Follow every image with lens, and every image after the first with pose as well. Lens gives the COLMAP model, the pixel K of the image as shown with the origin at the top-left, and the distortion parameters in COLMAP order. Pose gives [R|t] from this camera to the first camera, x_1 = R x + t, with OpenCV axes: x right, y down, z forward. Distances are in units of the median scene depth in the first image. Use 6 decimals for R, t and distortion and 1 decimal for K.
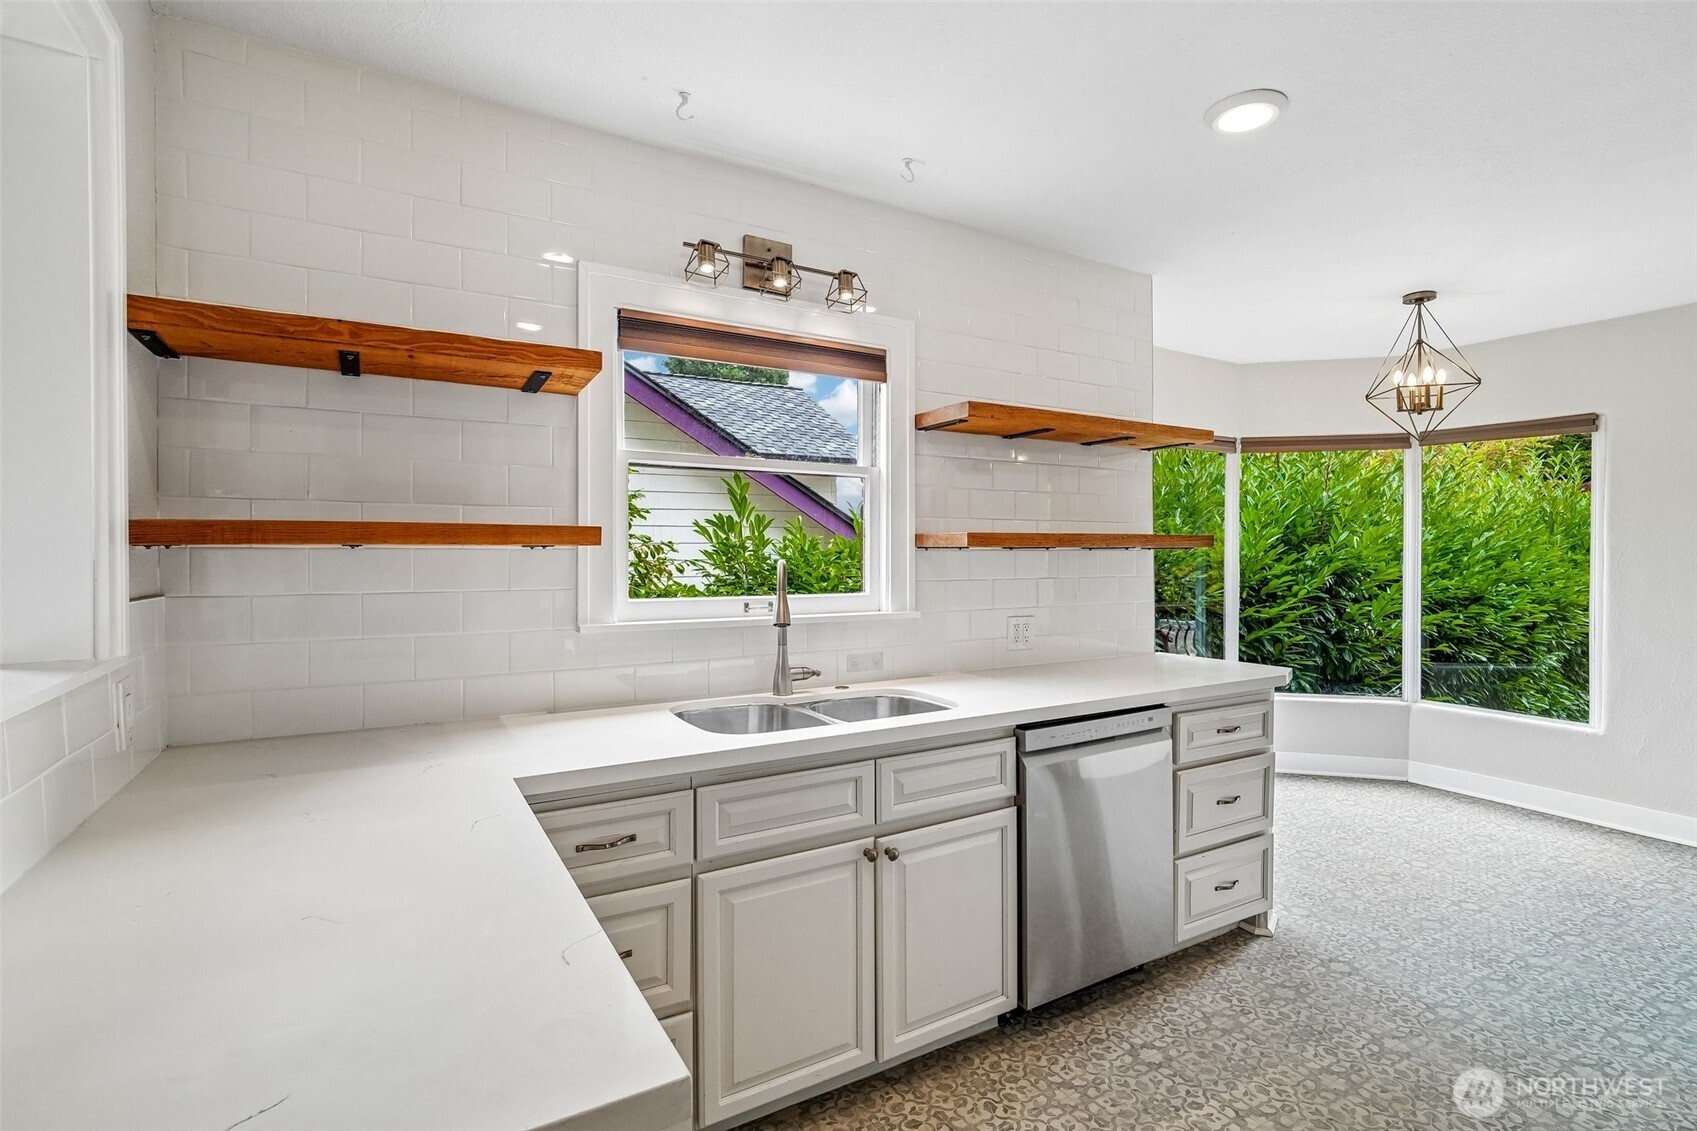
lens RADIAL K [[800.6, 0, 846.7], [0, 800.6, 562.6], [0, 0, 1]] dist [-0.009297, 0.004810]
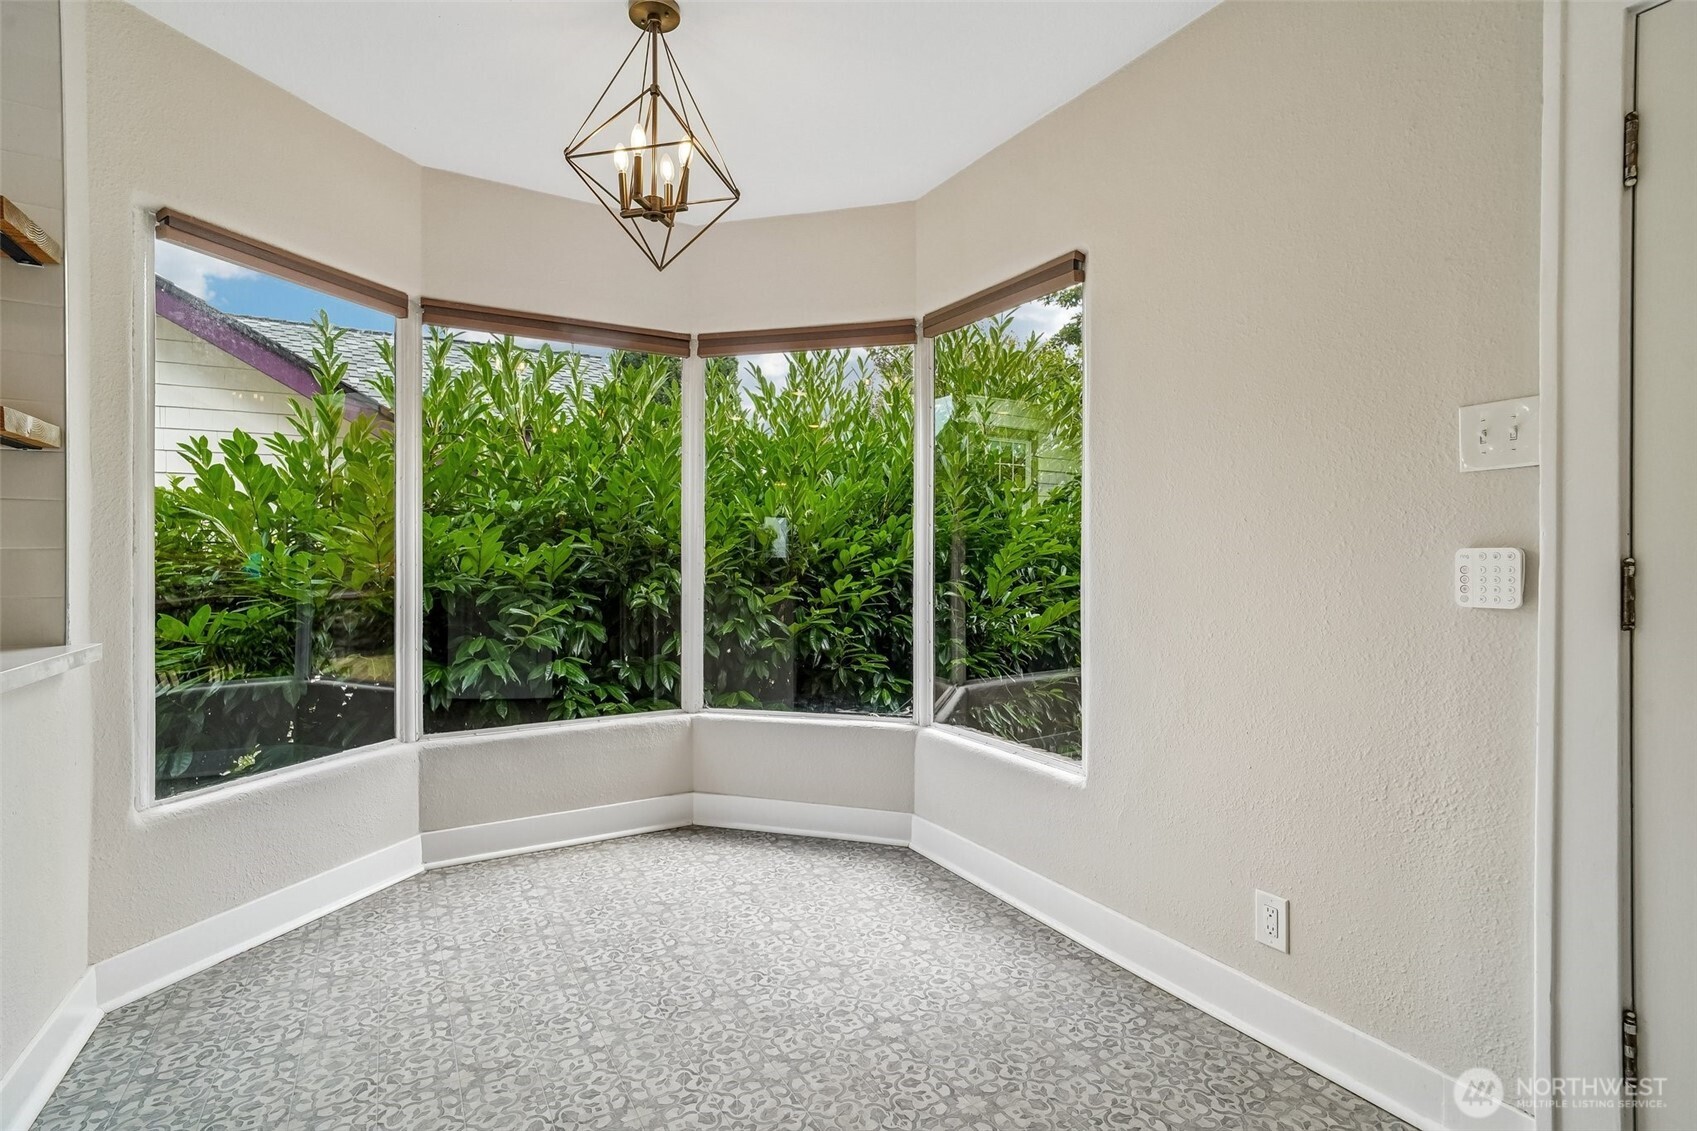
lens RADIAL K [[800.6, 0, 853.1], [0, 800.6, 560.0], [0, 0, 1]] dist [-0.009297, 0.004810]
pose [[0.999950, 0.002342, -0.009686, 1.269004], [-0.002409, 0.999973, -0.006931, 0.080784], [0.009670, 0.006954, 0.999929, 0.649657]]
